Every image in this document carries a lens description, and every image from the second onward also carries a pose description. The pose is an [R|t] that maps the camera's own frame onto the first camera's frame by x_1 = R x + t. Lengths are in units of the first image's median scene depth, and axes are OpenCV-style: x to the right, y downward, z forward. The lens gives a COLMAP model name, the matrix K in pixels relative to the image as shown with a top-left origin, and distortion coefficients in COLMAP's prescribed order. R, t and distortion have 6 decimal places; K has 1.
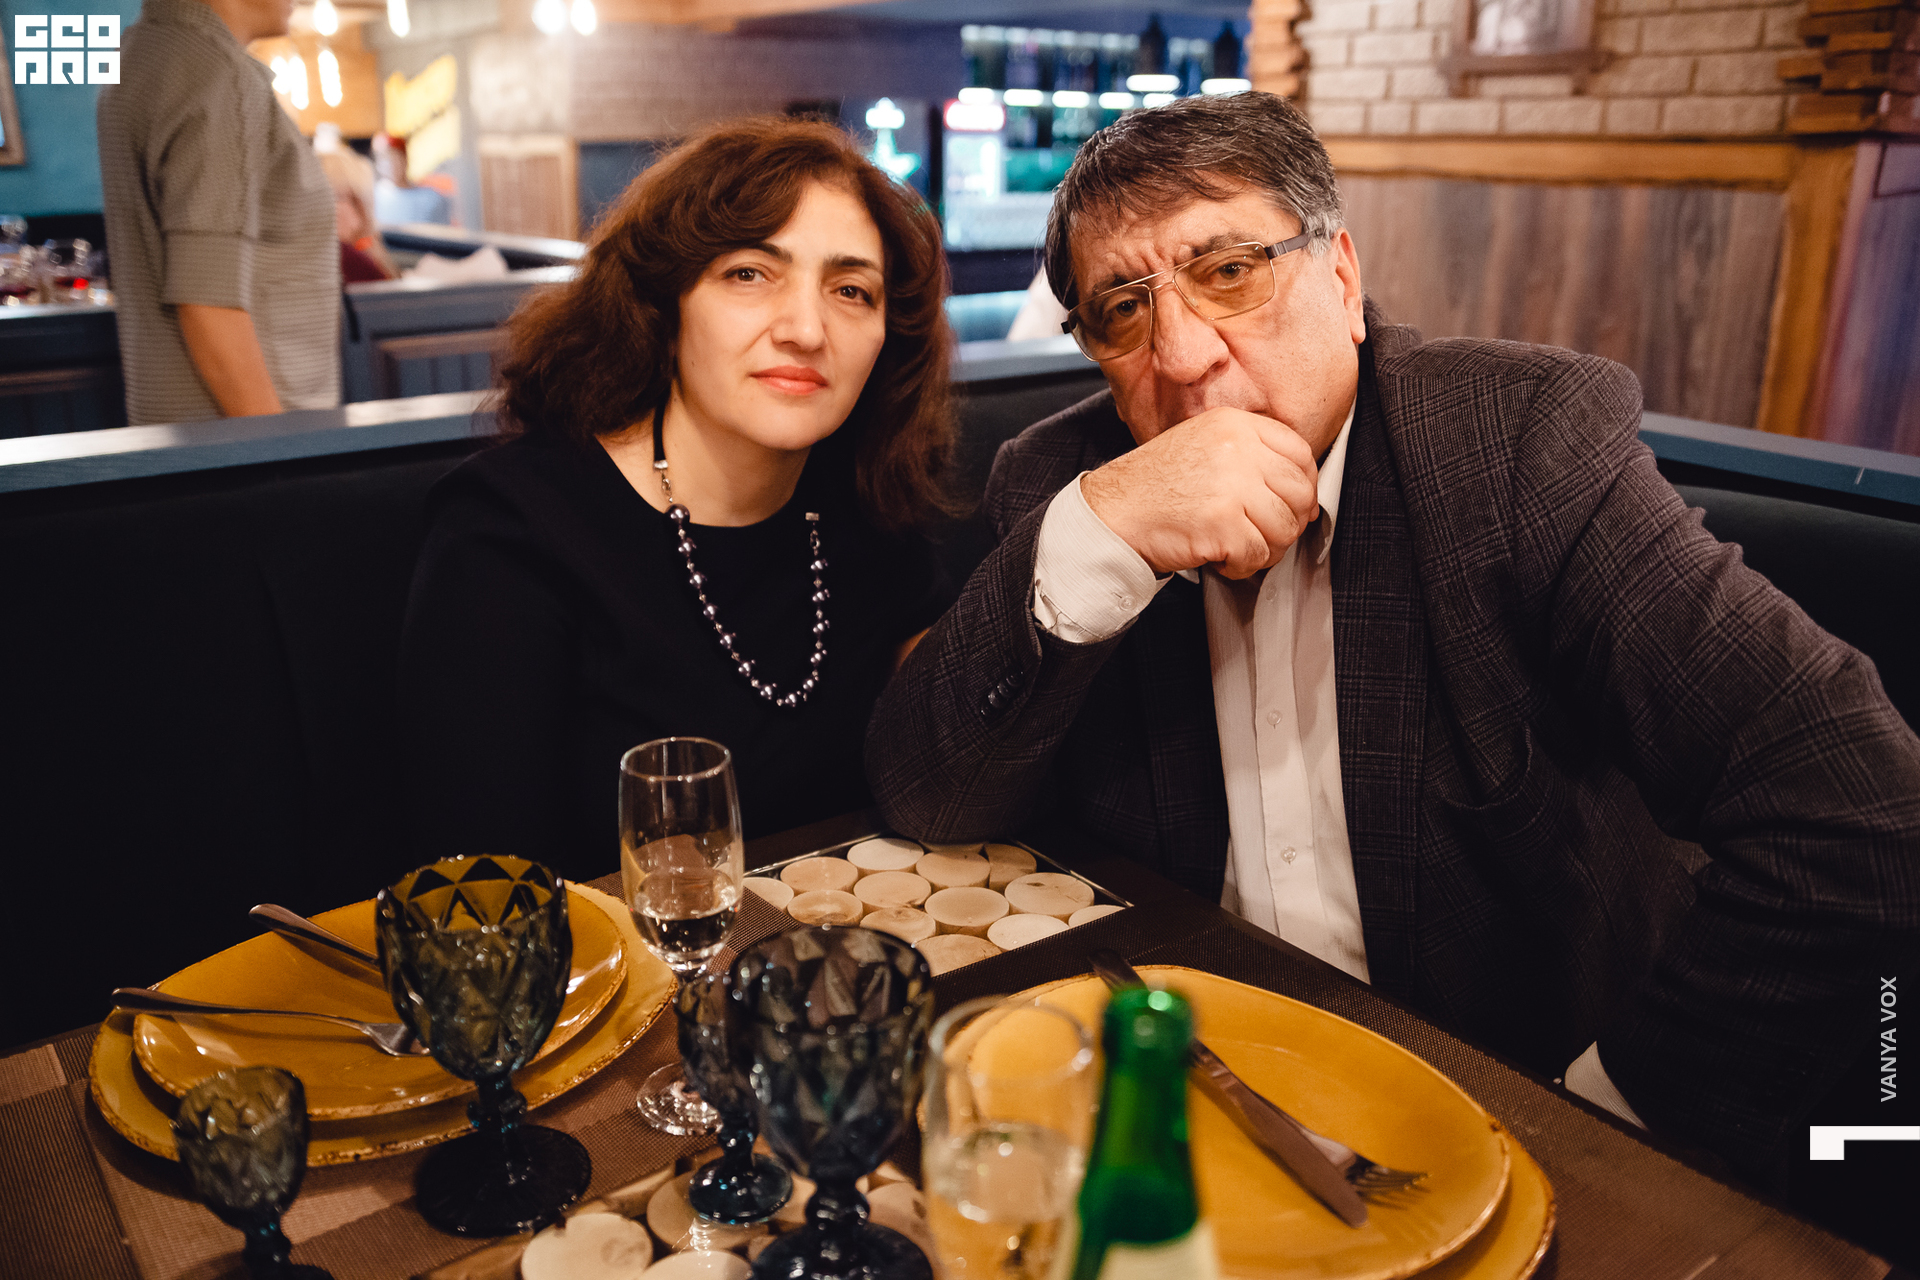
lens RADIAL K [[1544.1, 0, 960.0], [0, 1544.1, 640.0], [0, 0, 1]] dist [-0.108299, 0.099201]
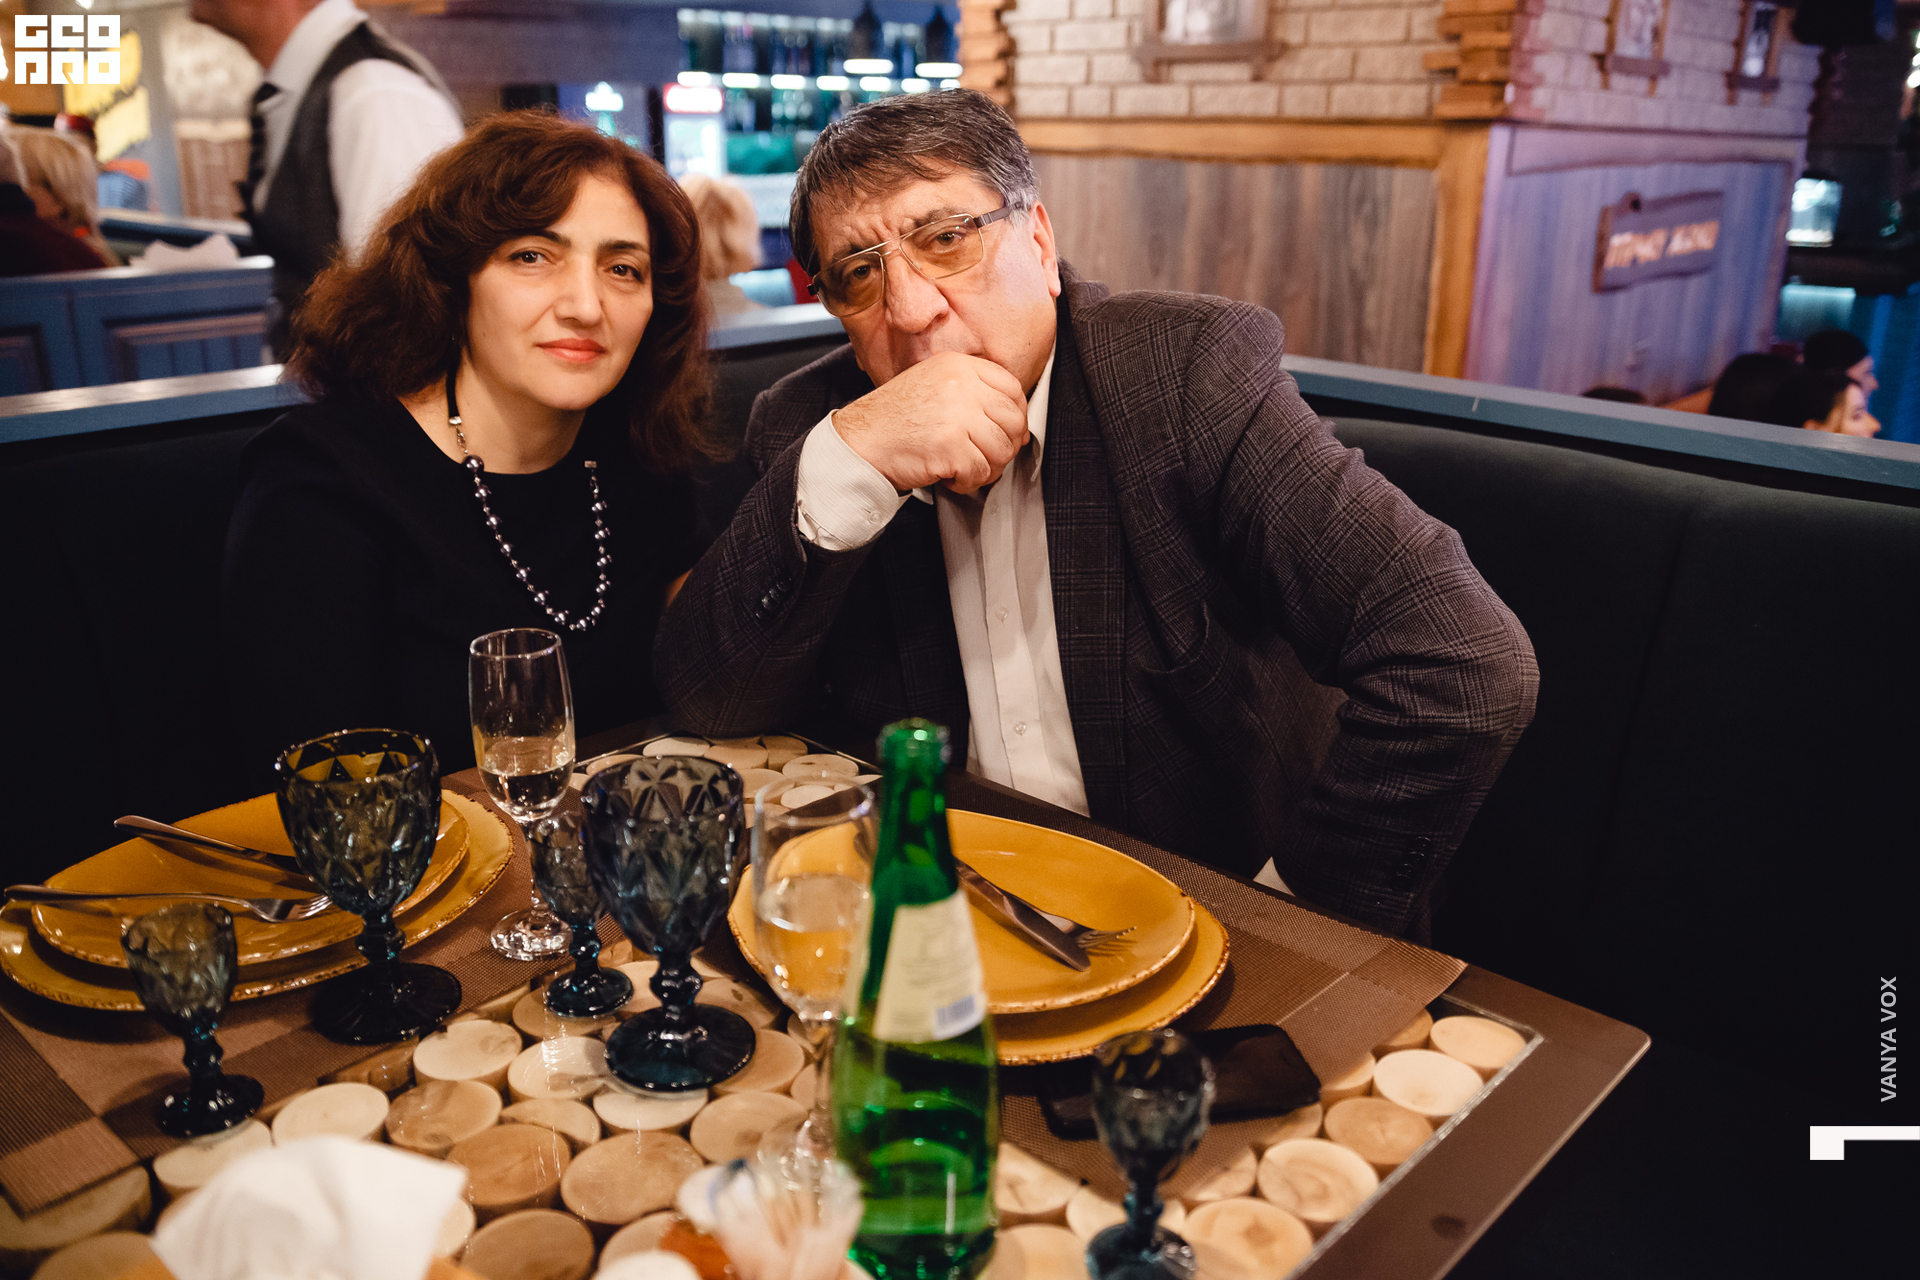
lens RADIAL K [[1600.7, 0, 960.0], [0, 1600.7, 640.0], [0, 0, 1]] dist [-0.144376, 0.190018]
pose [[0.984649, -0.050842, 0.166978, -0.032163], [0.050386, 0.998706, 0.006967, 0.056420], [-0.167116, 0.001554, 0.985936, -0.197082]]
